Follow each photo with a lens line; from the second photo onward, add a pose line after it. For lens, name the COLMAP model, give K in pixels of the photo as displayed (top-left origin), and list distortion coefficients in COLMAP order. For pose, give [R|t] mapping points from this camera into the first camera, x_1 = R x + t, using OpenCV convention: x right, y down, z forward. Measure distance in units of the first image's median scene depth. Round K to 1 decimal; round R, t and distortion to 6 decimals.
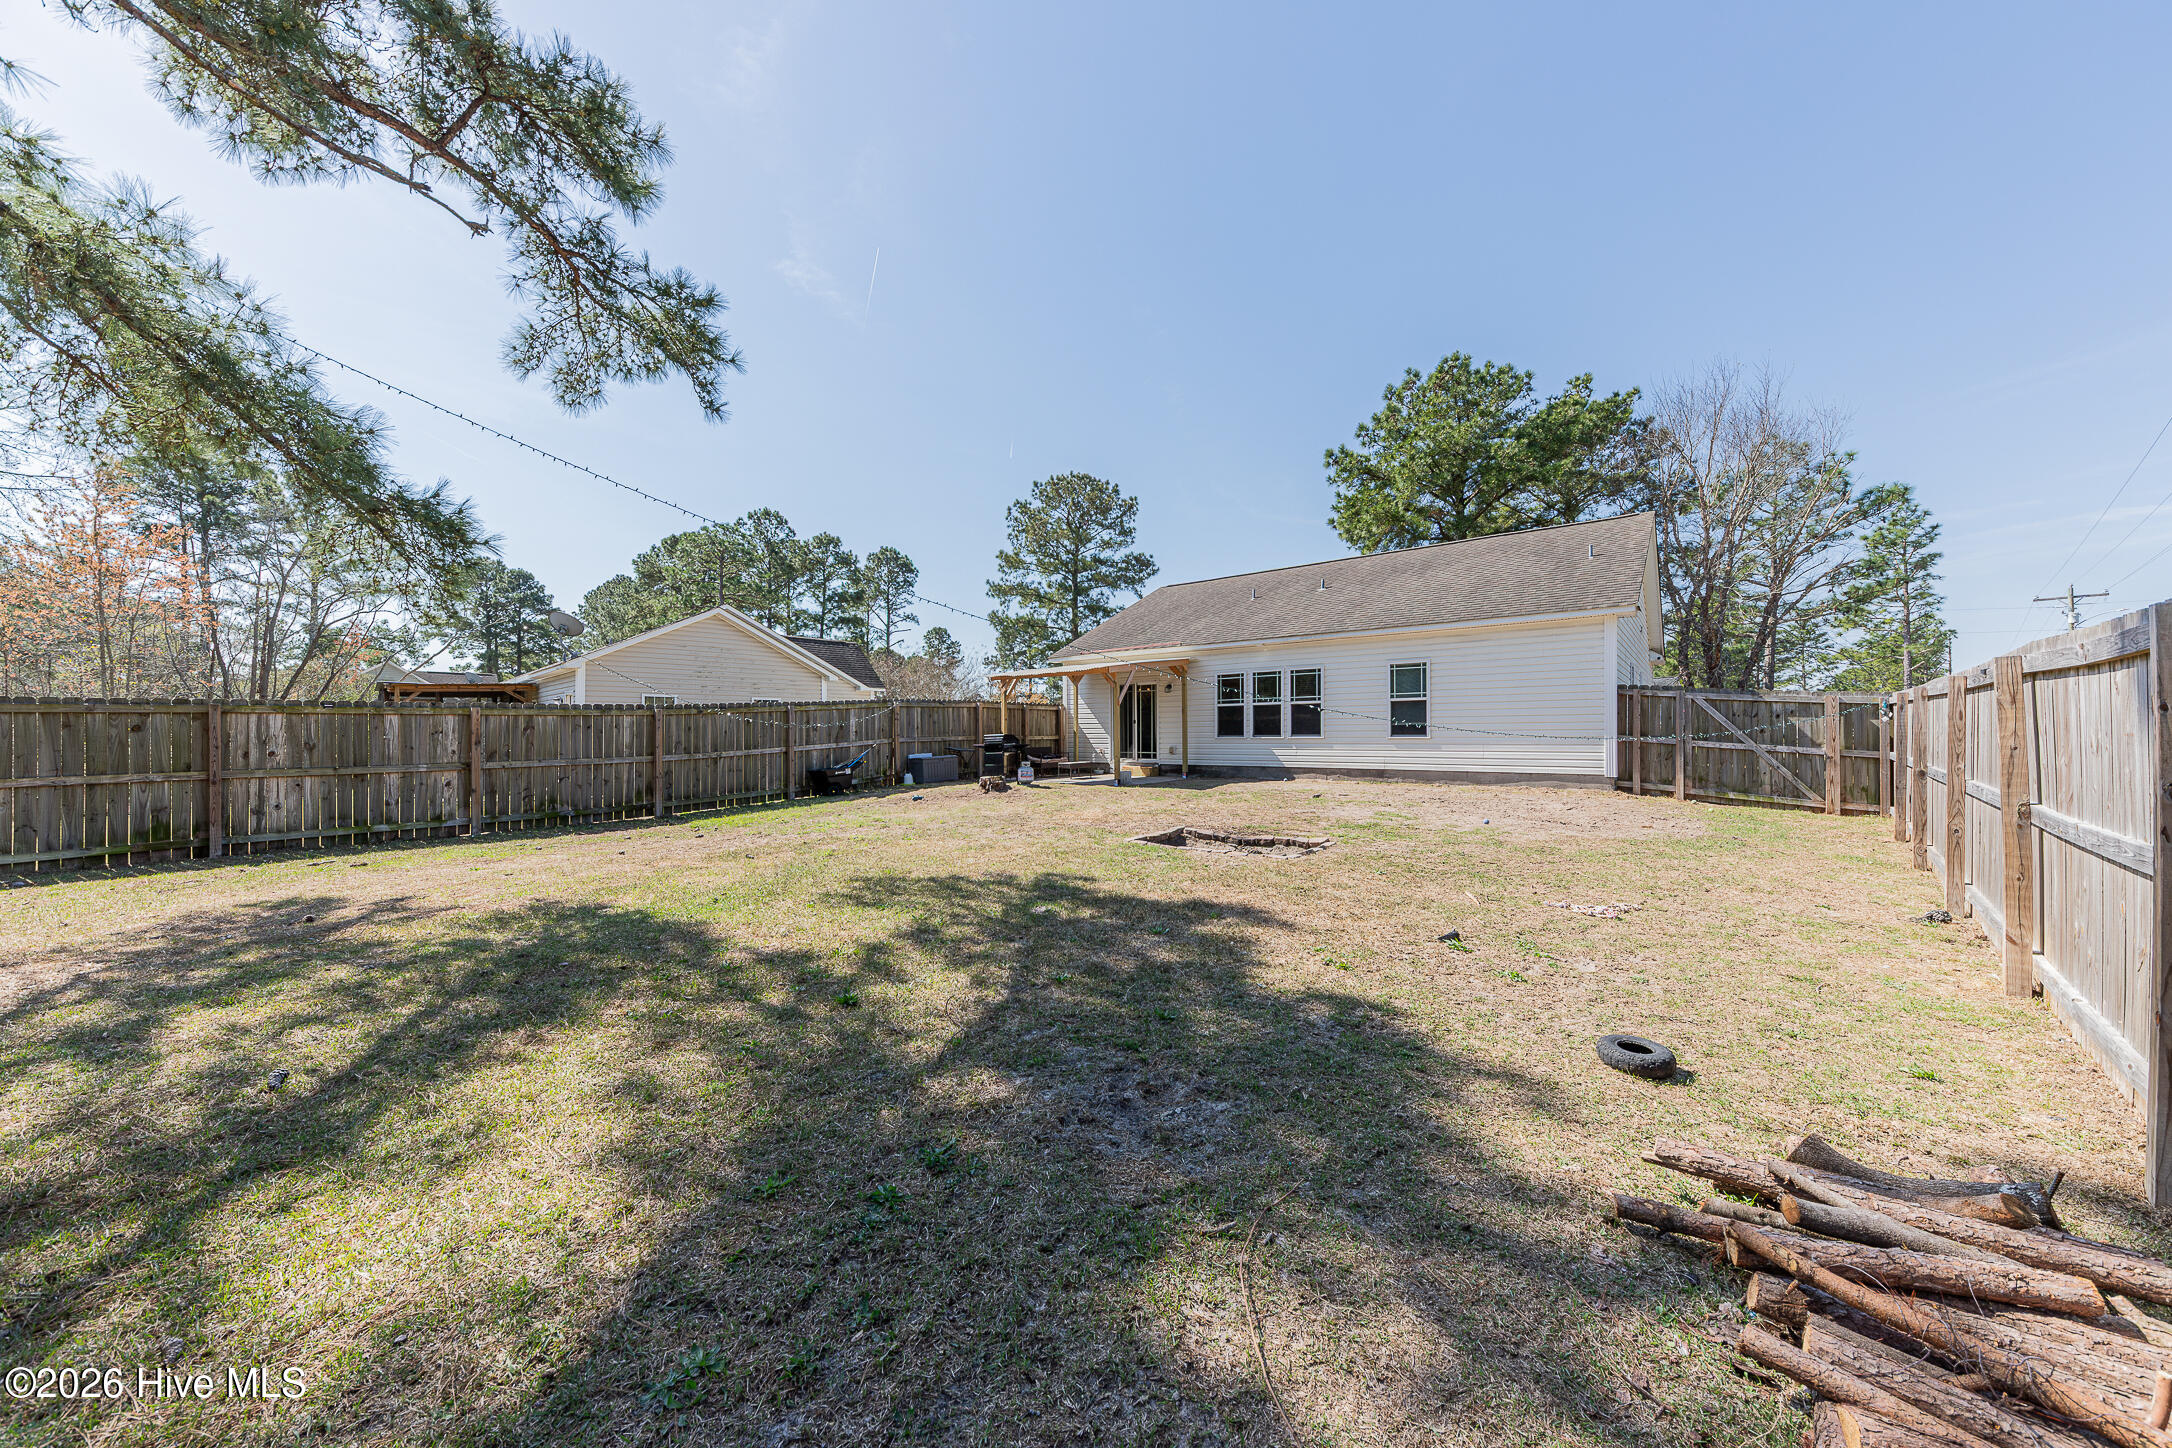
lens RADIAL K [[753.1, 0, 1087.2], [0, 753.1, 720.6], [0, 0, 1]] dist [0.009191, -0.002077]
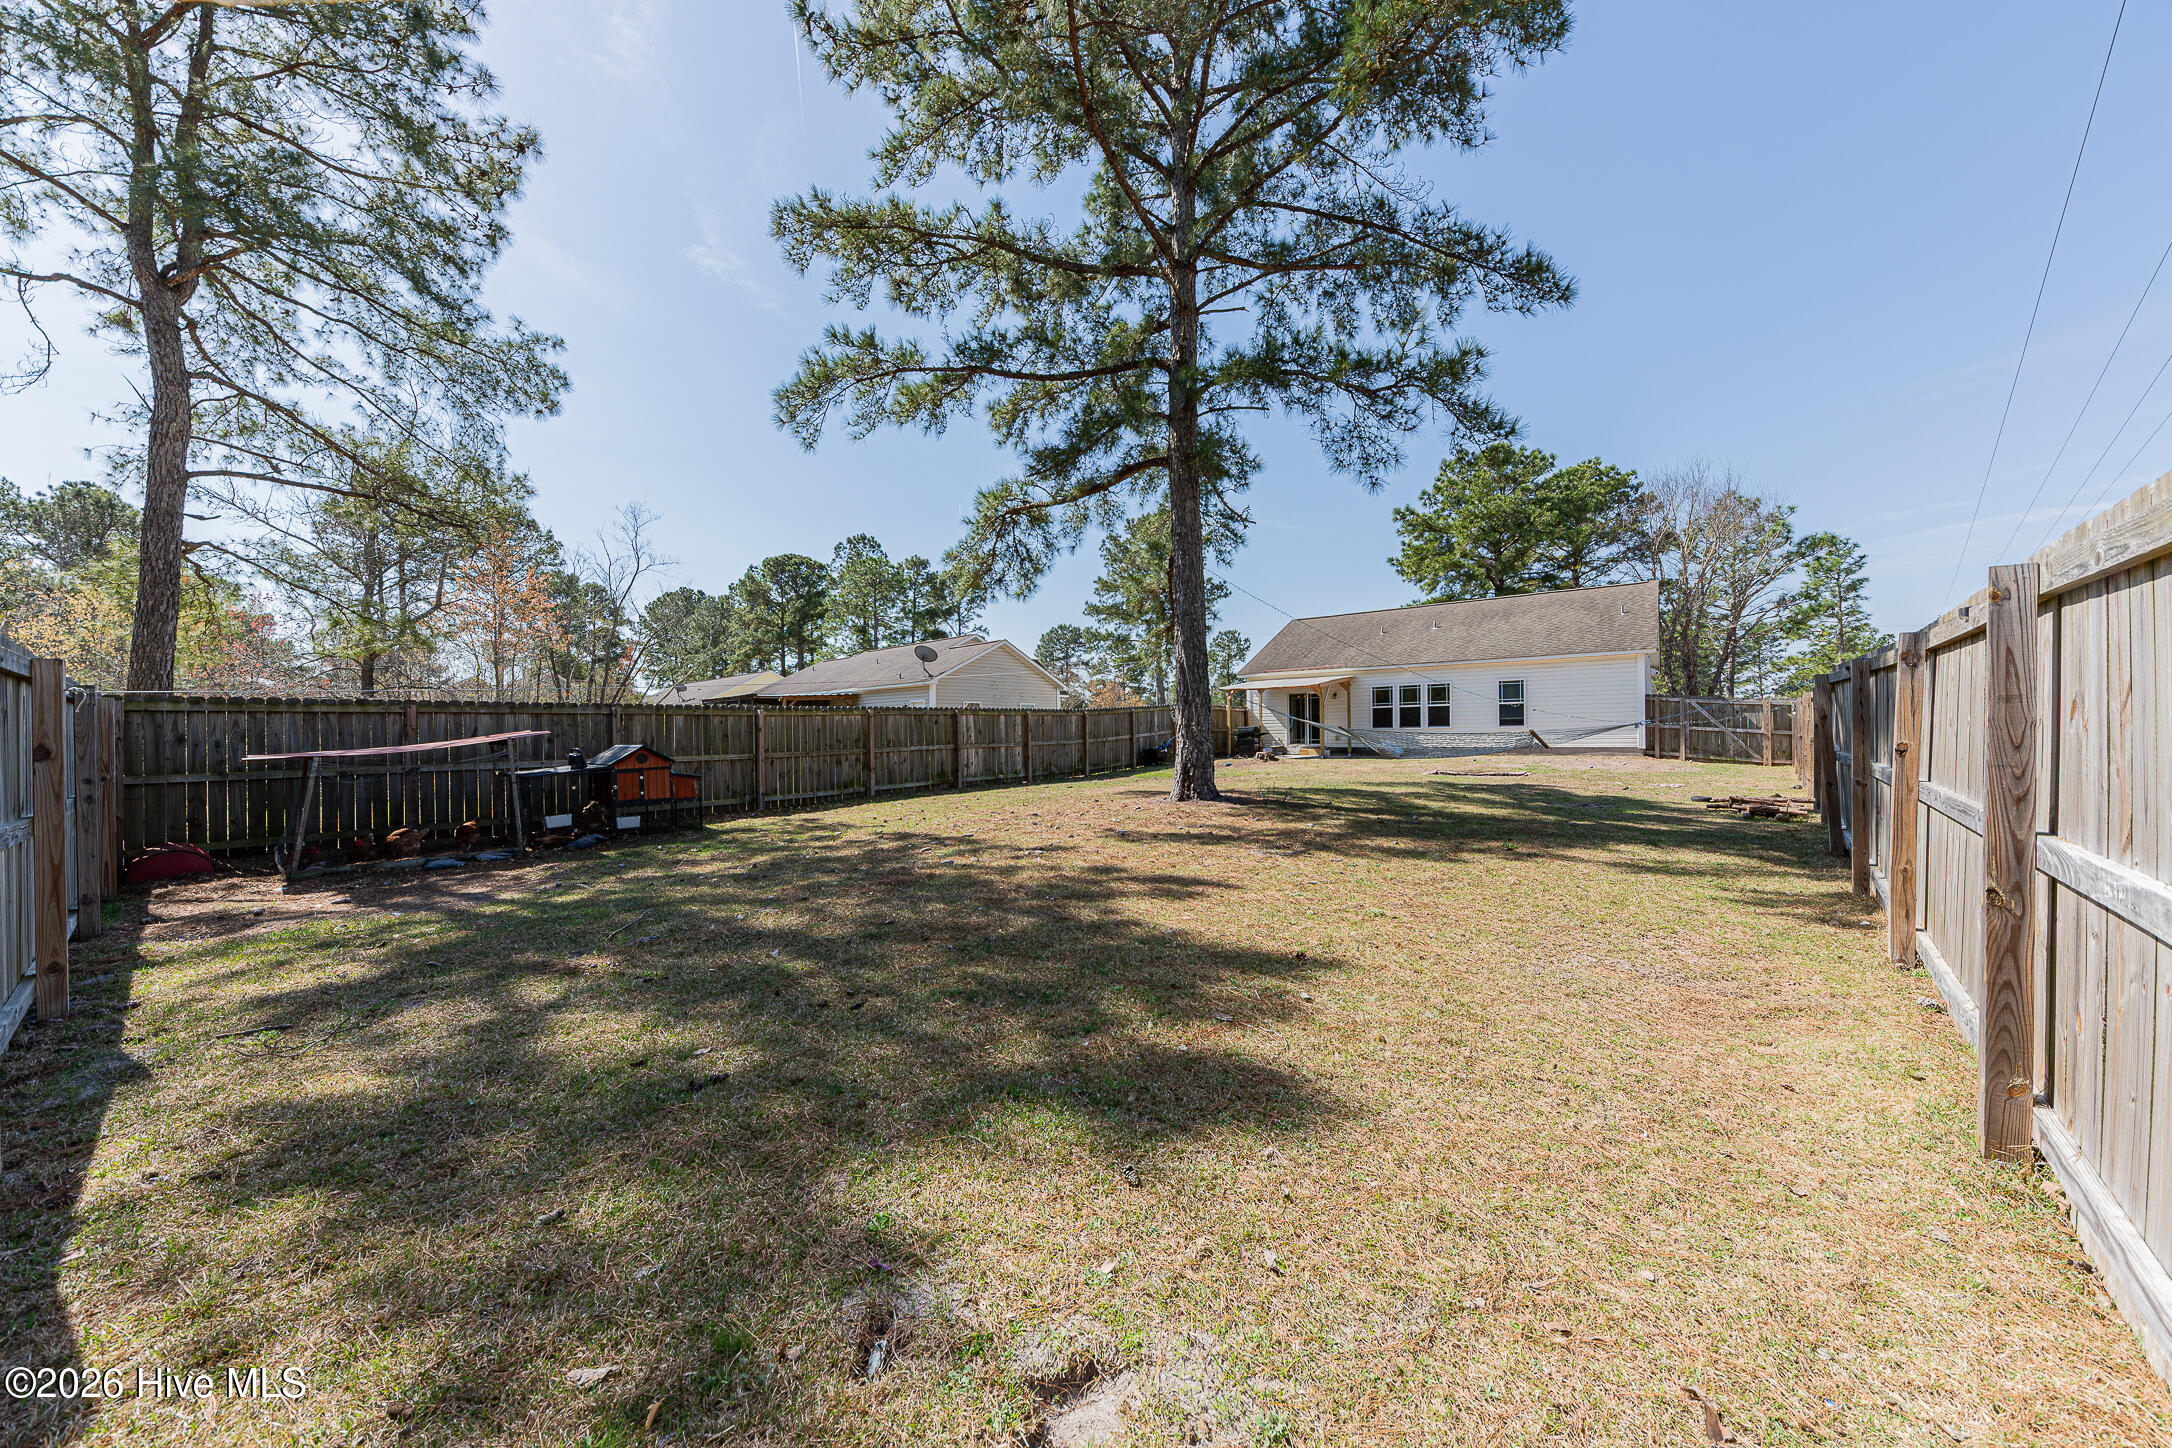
lens RADIAL K [[753.1, 0, 1085.2], [0, 753.1, 723.6], [0, 0, 1]] dist [0.009191, -0.002077]
pose [[0.999595, -0.005977, 0.027831, -0.292615], [0.005902, 0.999979, 0.002765, 0.002958], [-0.027847, -0.002599, 0.999609, -0.321503]]
